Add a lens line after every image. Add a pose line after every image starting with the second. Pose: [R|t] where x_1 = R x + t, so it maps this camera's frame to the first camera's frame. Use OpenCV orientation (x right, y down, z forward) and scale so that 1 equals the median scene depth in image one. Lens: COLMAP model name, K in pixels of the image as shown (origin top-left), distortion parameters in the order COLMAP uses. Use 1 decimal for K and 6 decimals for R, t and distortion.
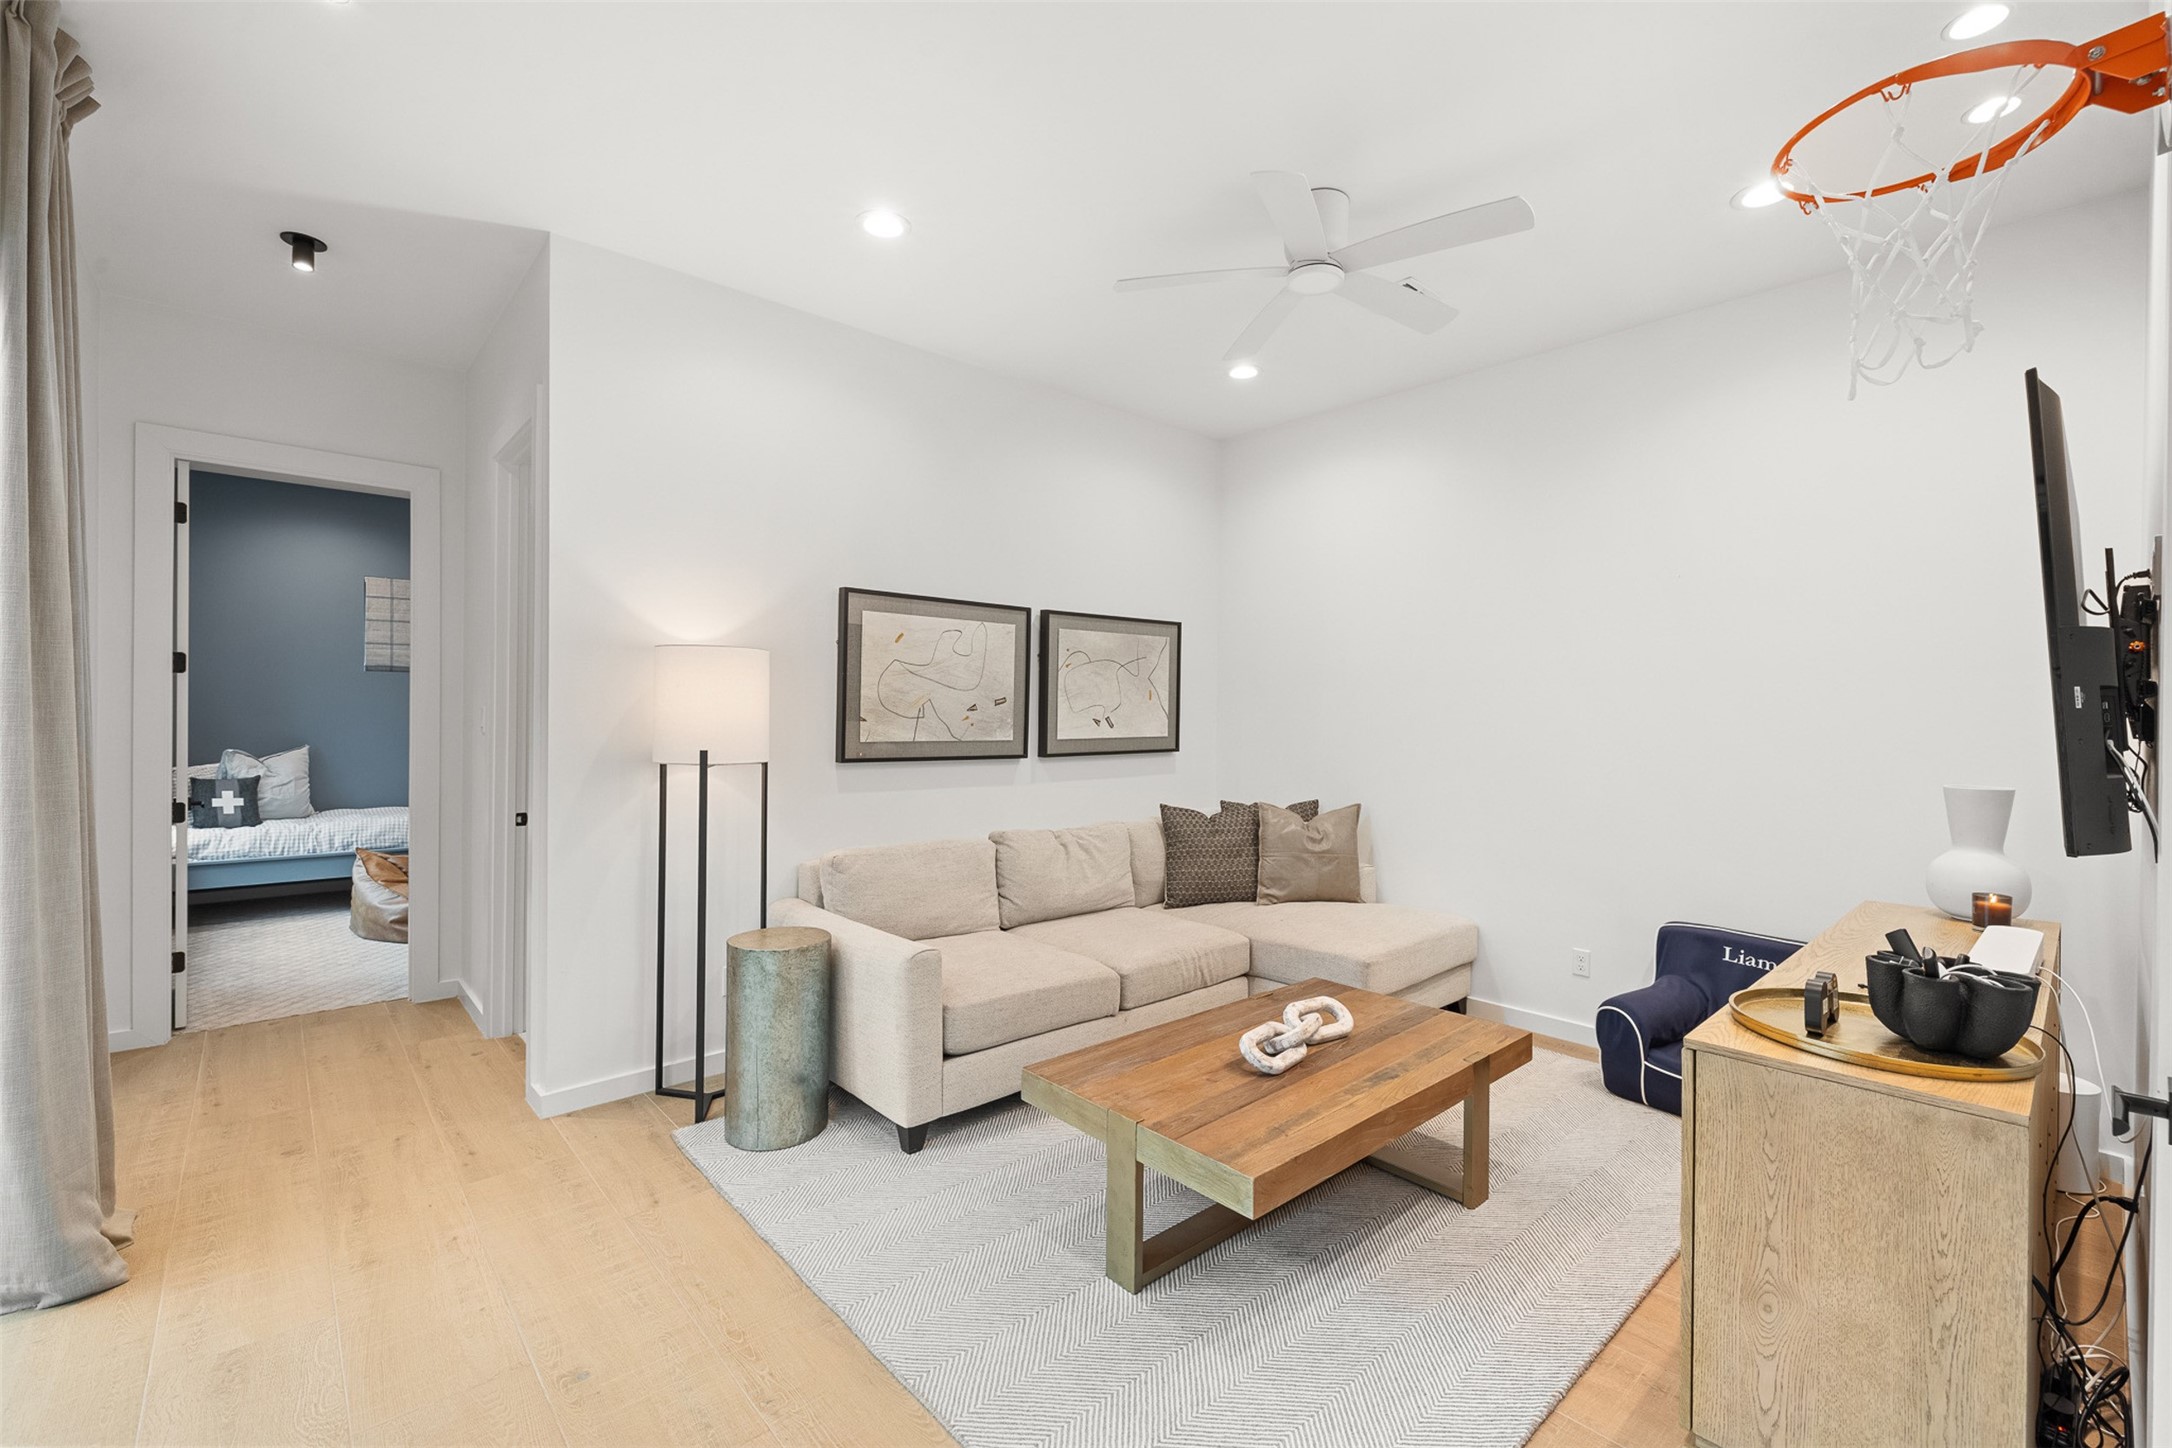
lens RADIAL K [[913.0, 0, 1093.9], [0, 913.0, 723.0], [0, 0, 1]] dist [0.000180, 0.000050]
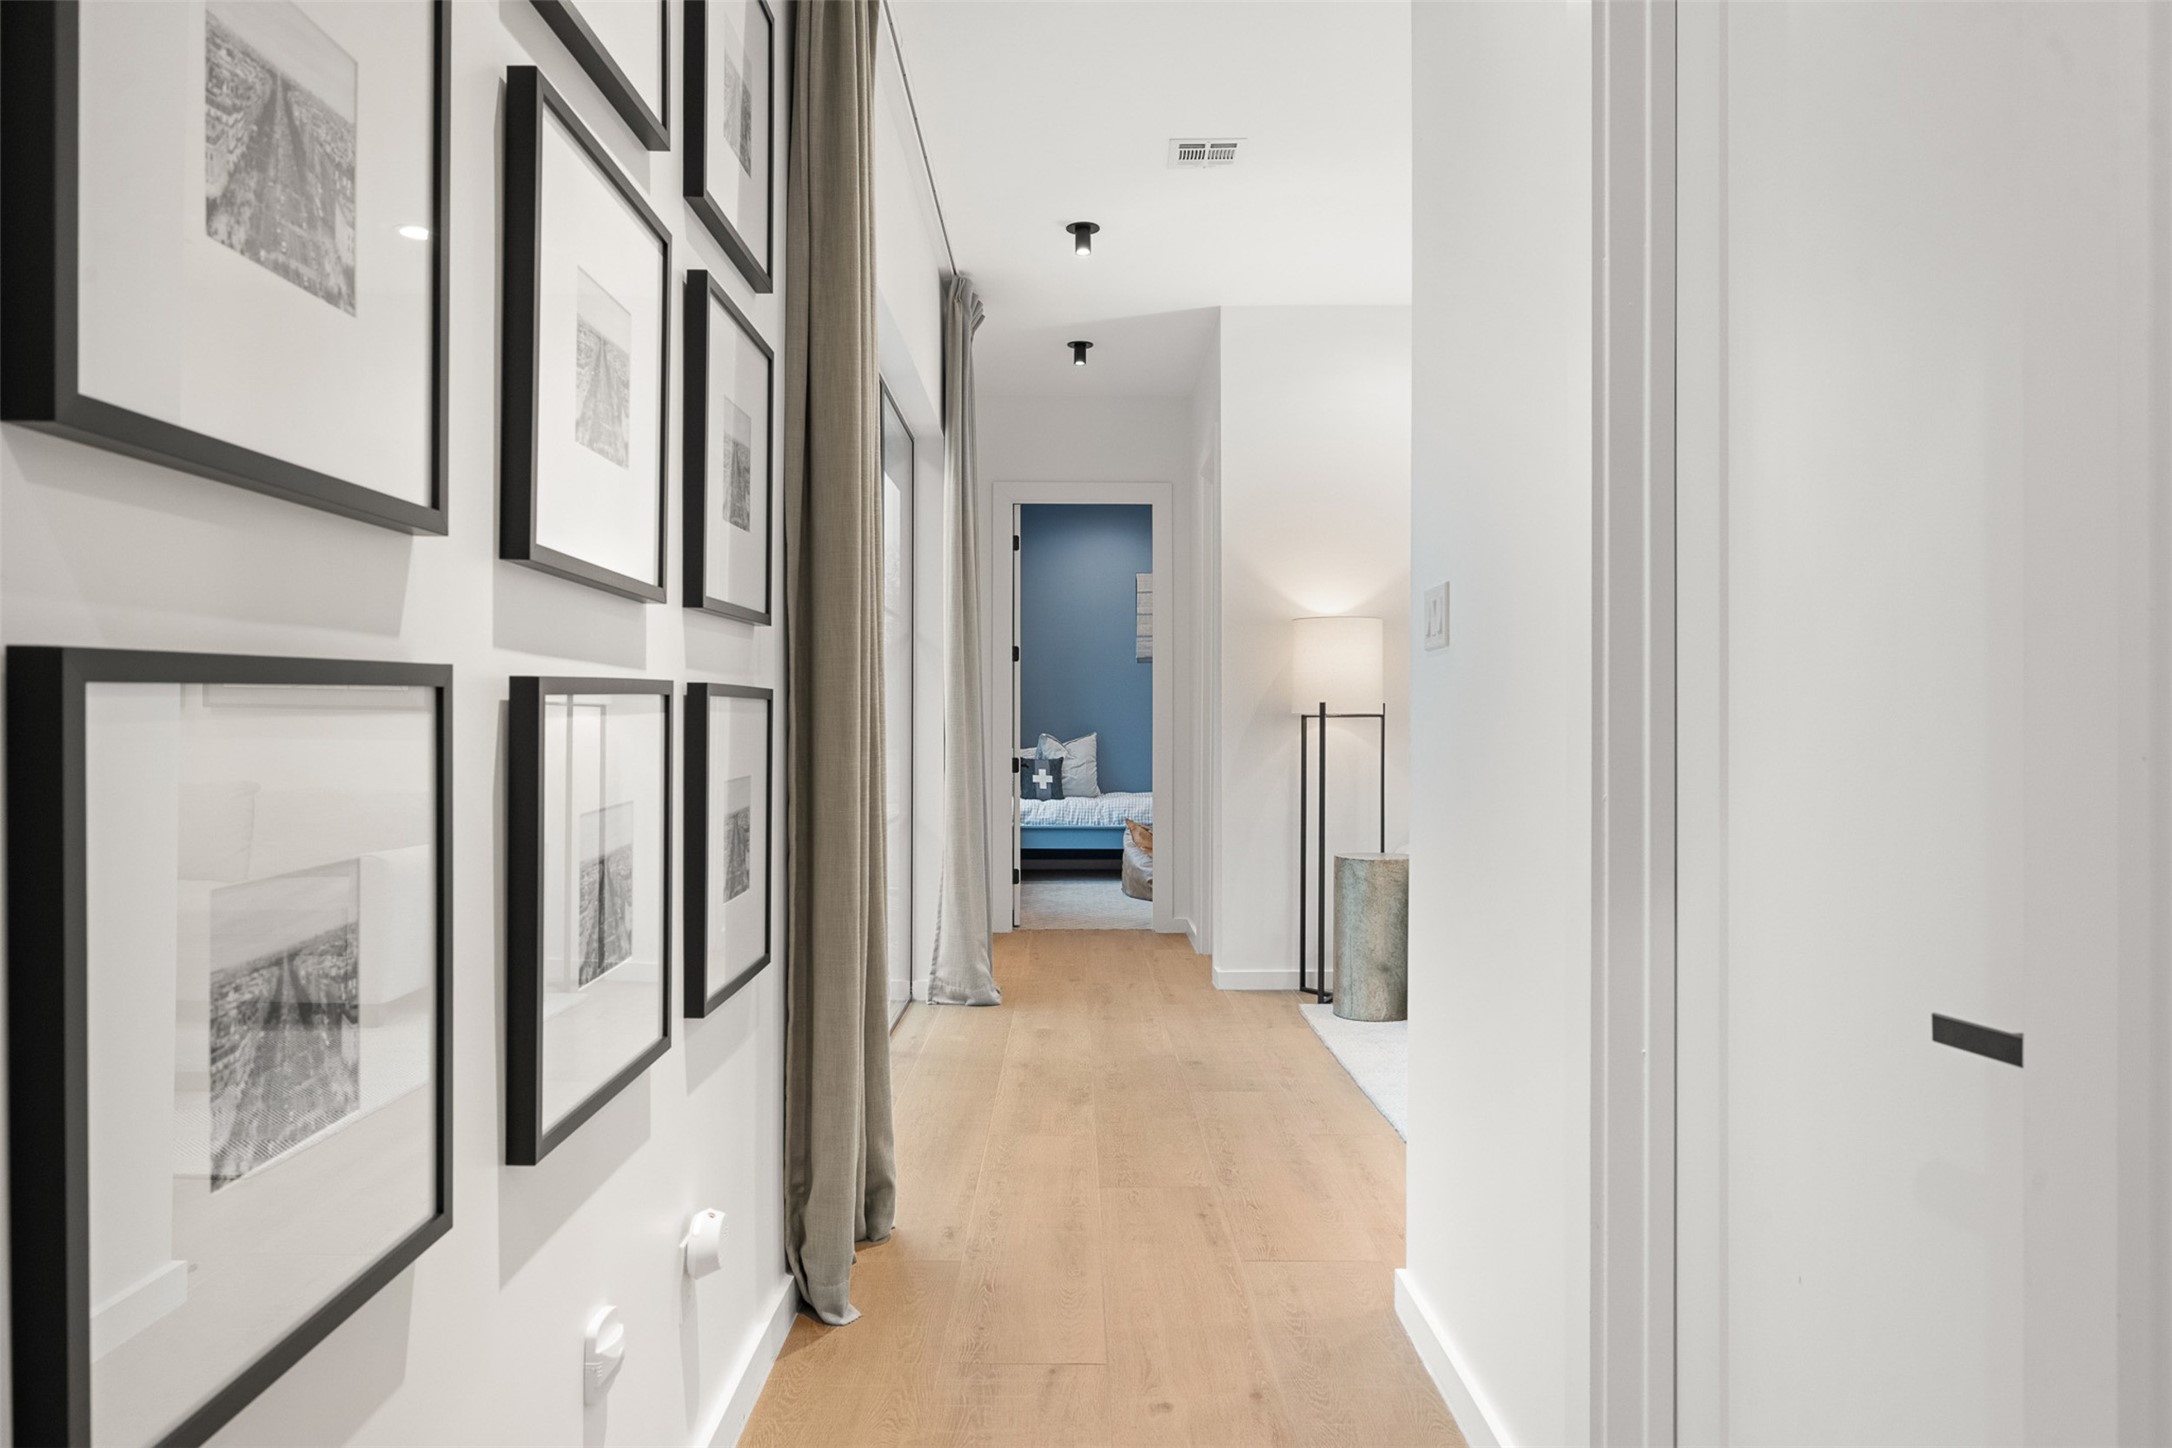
lens RADIAL K [[1494.6, 0, 1081.2], [0, 1494.6, 726.4], [0, 0, 1]] dist [0.001862, 0.000041]
pose [[0.742550, -0.012082, -0.669682, 0.369442], [0.003118, 0.999889, -0.014583, 0.049558], [0.669783, 0.008741, 0.742505, -0.387158]]
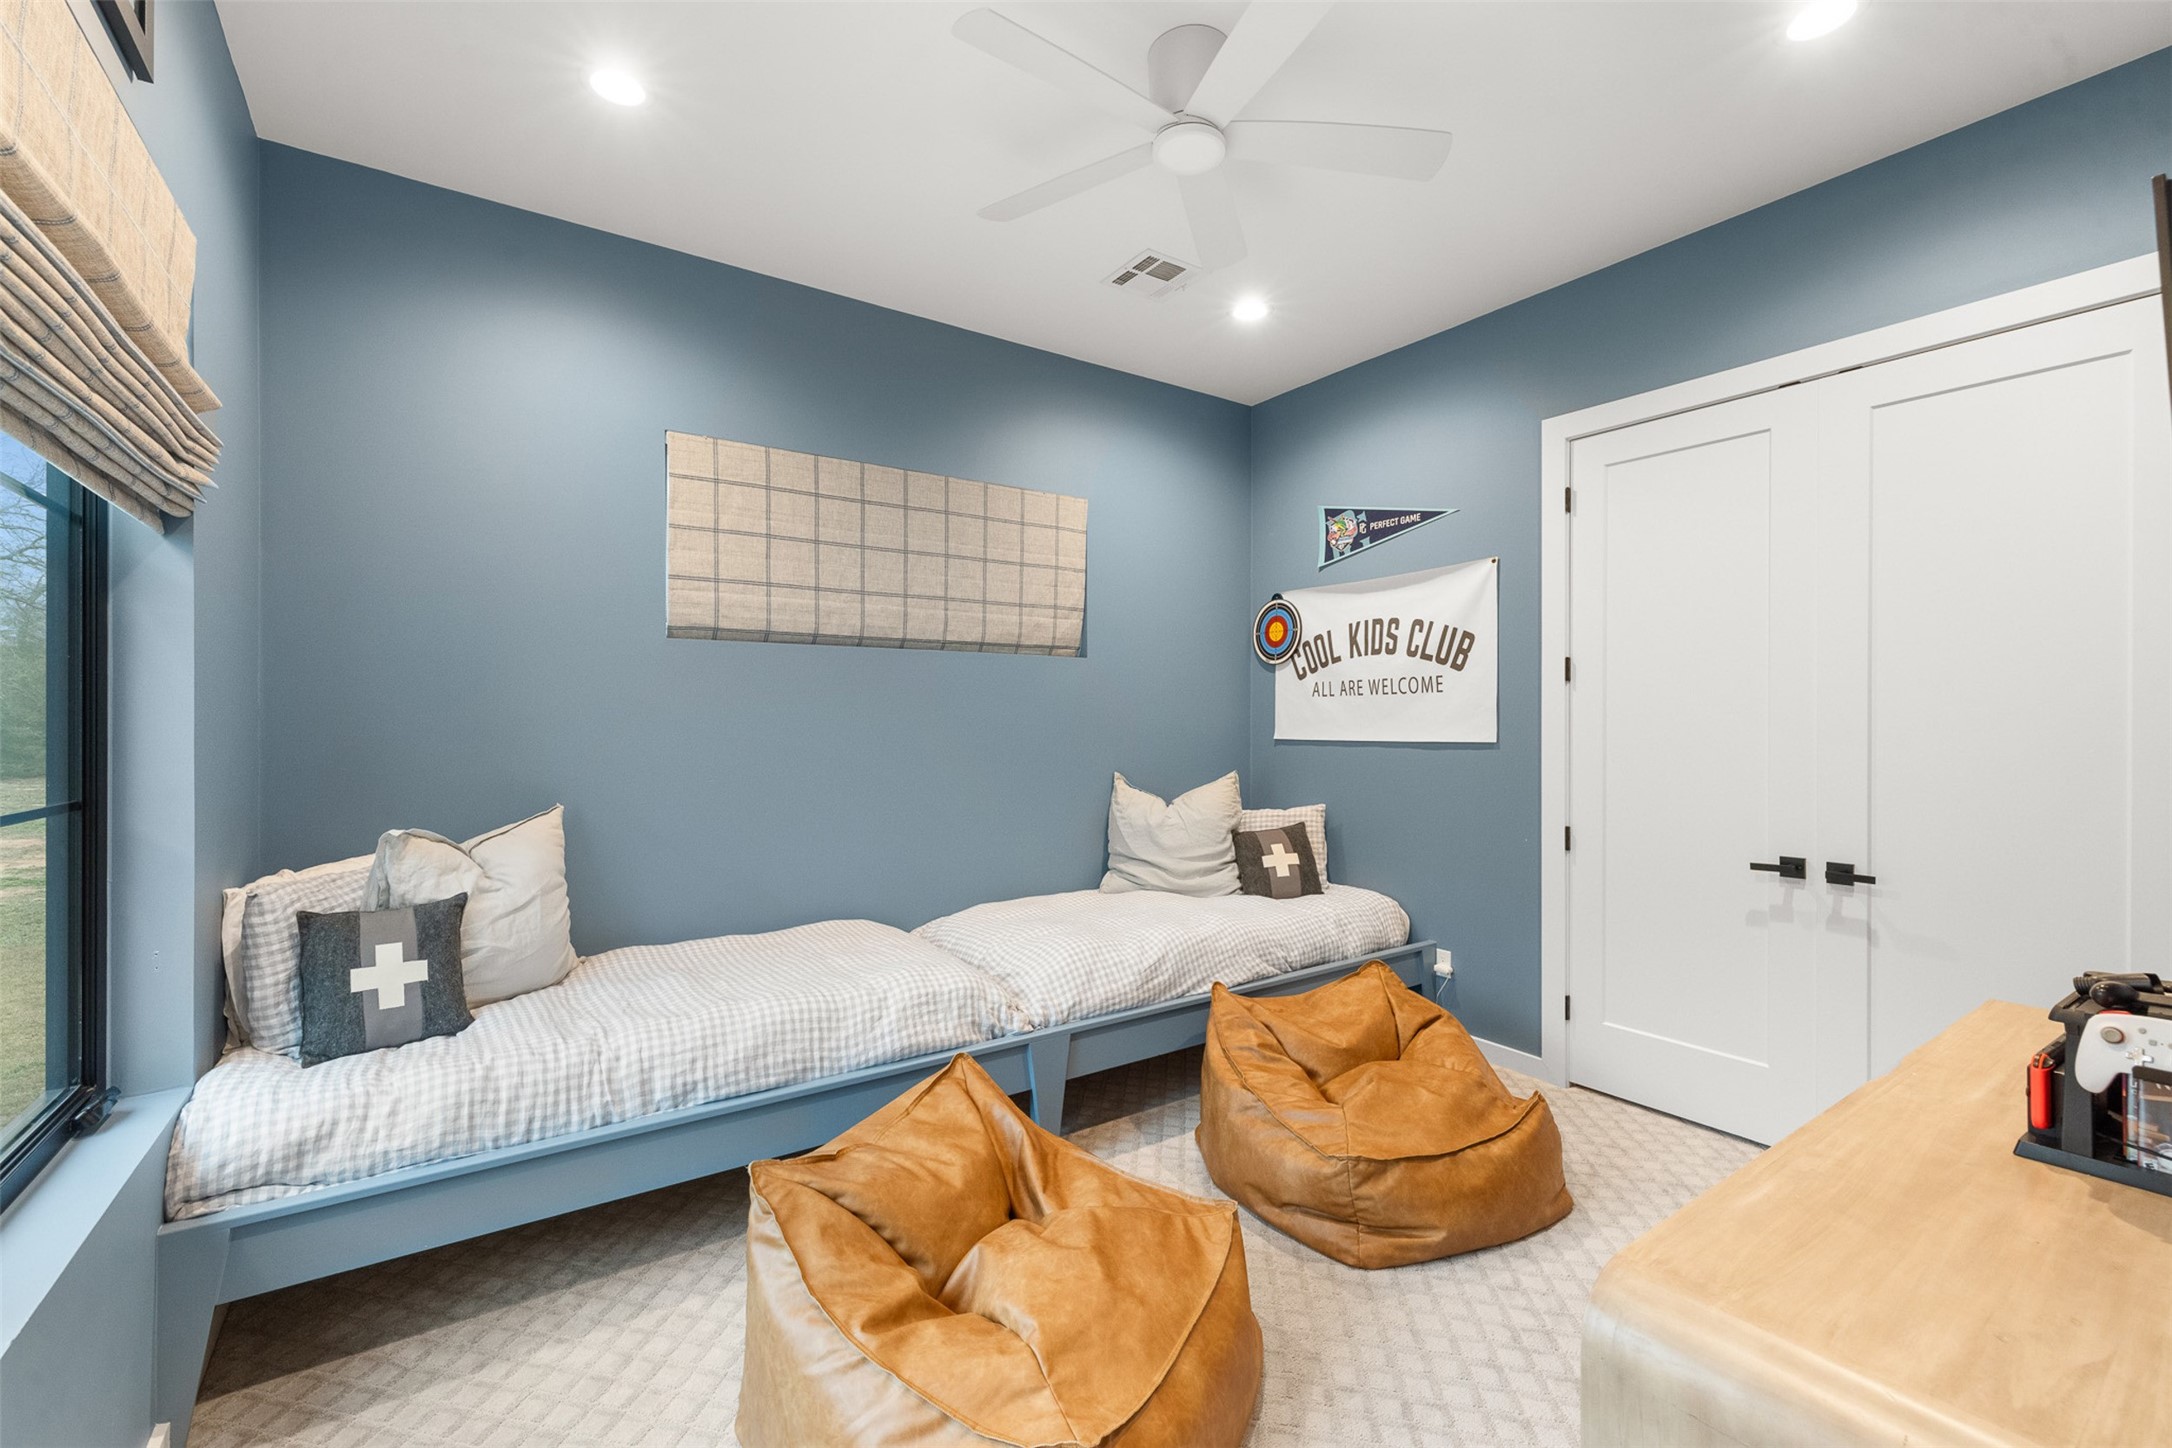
lens RADIAL K [[913.0, 0, 1085.5], [0, 913.0, 721.9], [0, 0, 1]] dist [0.000180, 0.000050]
pose [[0.991392, -0.010080, -0.130541, -0.636410], [0.009500, 0.999942, -0.005060, -0.012282], [0.130585, 0.003776, 0.991430, 0.687816]]
